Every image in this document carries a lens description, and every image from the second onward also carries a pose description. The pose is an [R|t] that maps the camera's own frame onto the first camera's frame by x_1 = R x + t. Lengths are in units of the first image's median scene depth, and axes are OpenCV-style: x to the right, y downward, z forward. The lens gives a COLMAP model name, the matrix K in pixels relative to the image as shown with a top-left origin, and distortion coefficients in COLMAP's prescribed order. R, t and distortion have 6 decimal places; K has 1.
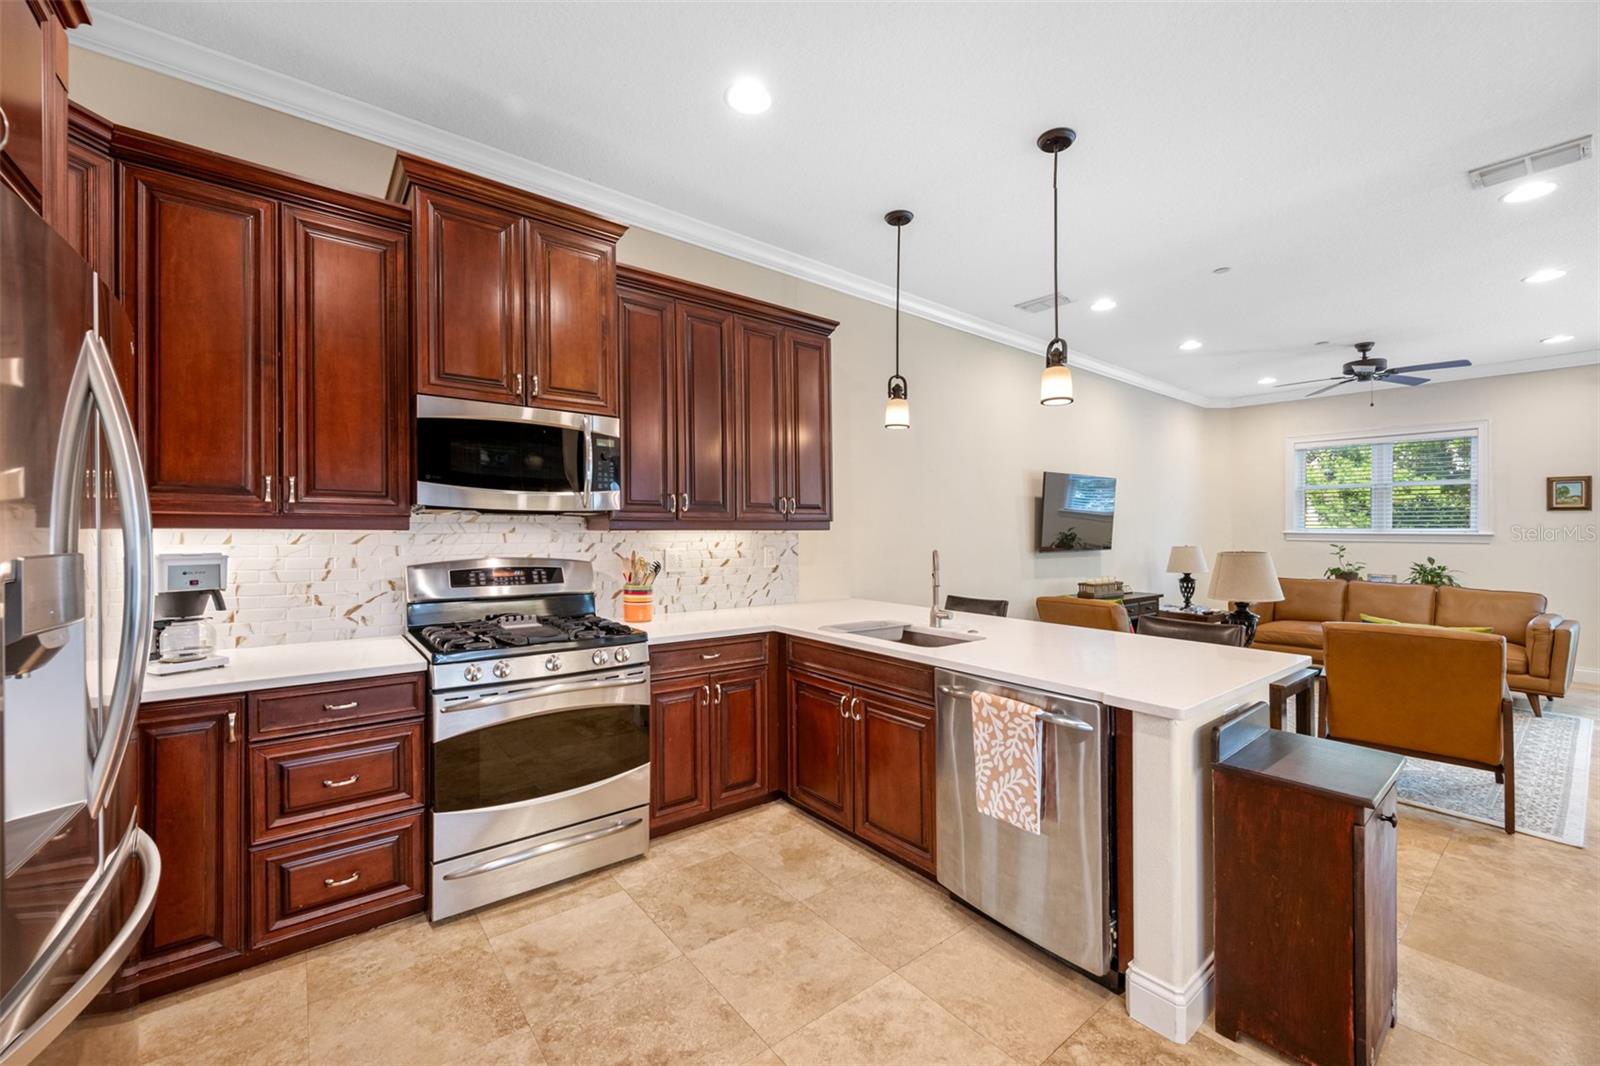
lens RADIAL K [[637.3, 0, 803.0], [0, 637.3, 525.3], [0, 0, 1]] dist [-0.001206, 0.000323]
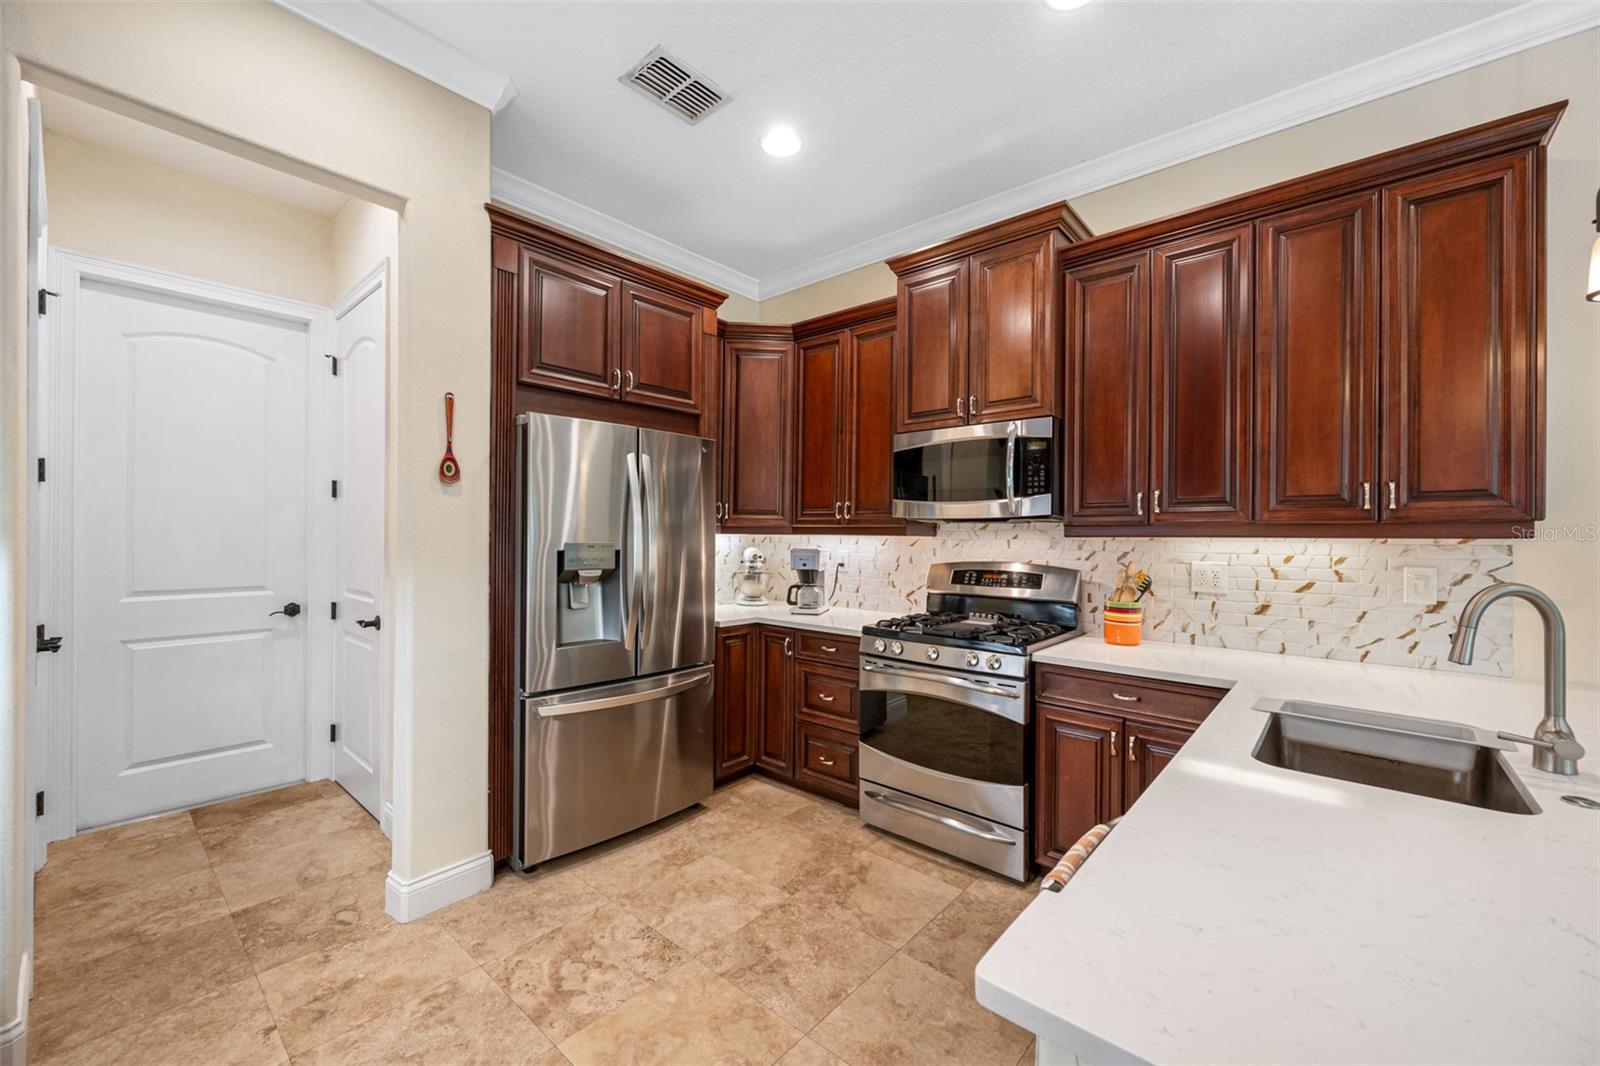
lens RADIAL K [[637.3, 0, 803.2], [0, 637.3, 533.7], [0, 0, 1]] dist [-0.001206, 0.000323]
pose [[0.181893, -0.002322, -0.983316, 0.576285], [0.002358, 0.999995, -0.001925, 0.003903], [0.983315, -0.001969, 0.181898, 0.481628]]
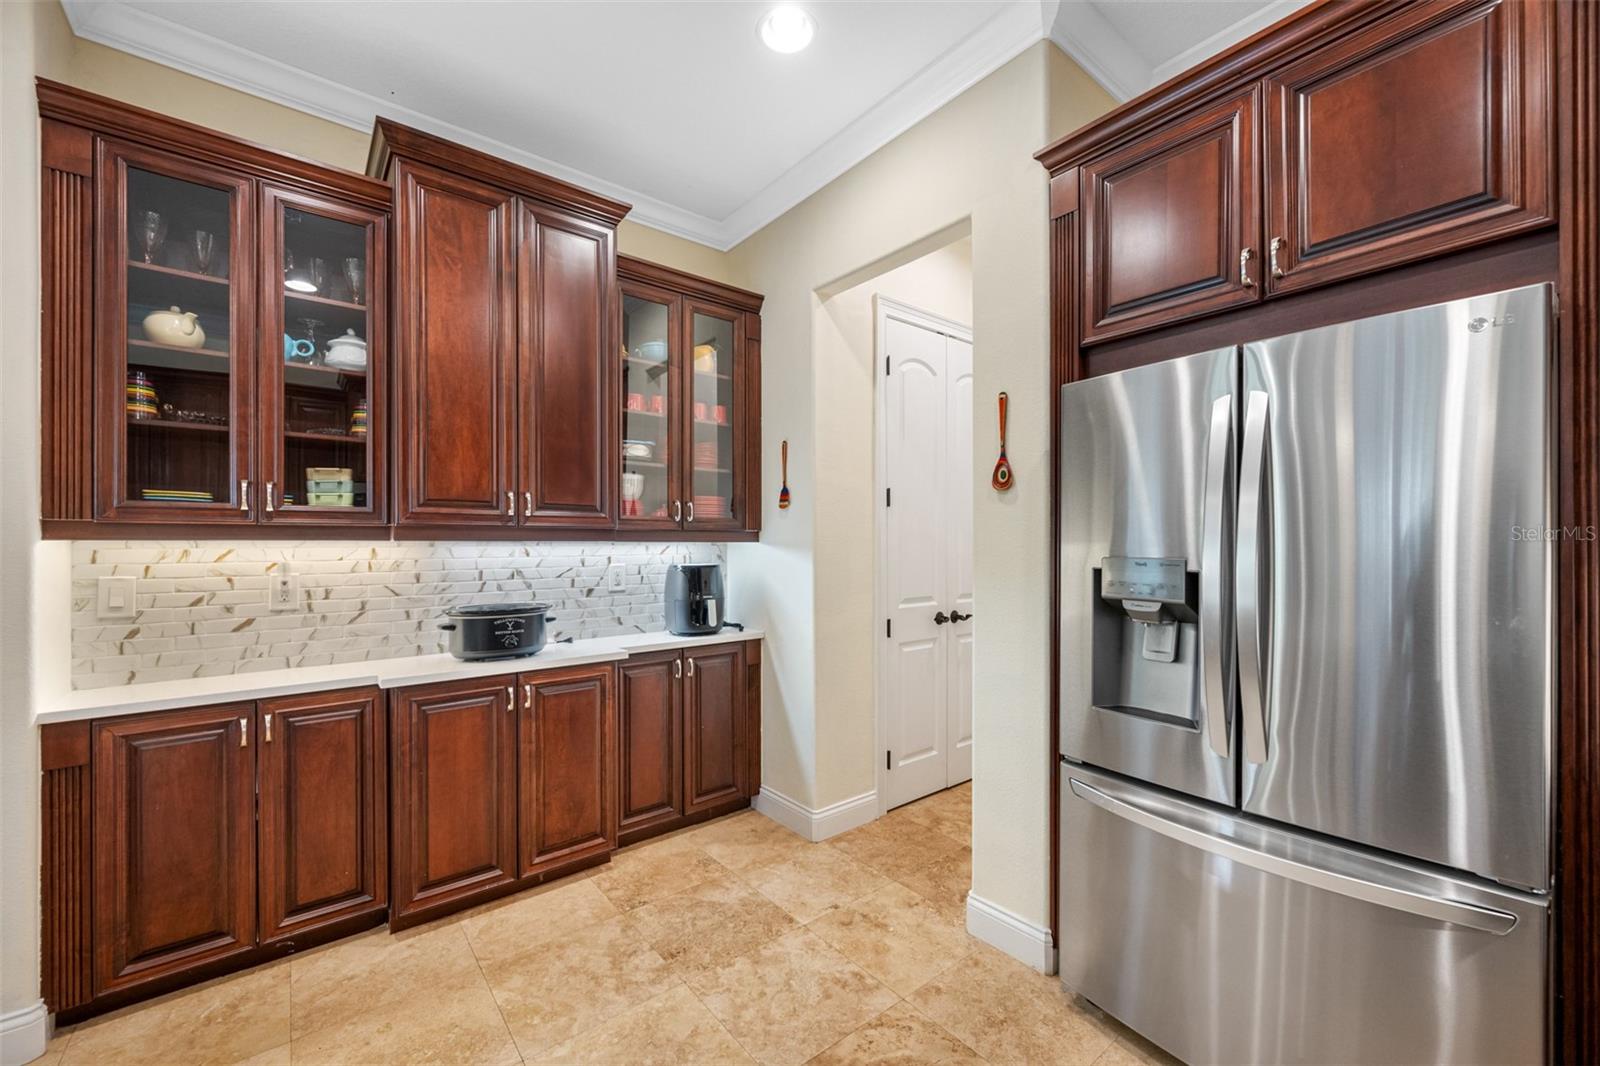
lens RADIAL K [[637.3, 0, 808.5], [0, 637.3, 539.1], [0, 0, 1]] dist [-0.001206, 0.000323]
pose [[-0.999992, 0.003837, -0.000960, -0.087630], [0.003853, 0.999850, -0.016914, 0.005623], [0.000895, -0.016917, -0.999856, 0.940617]]
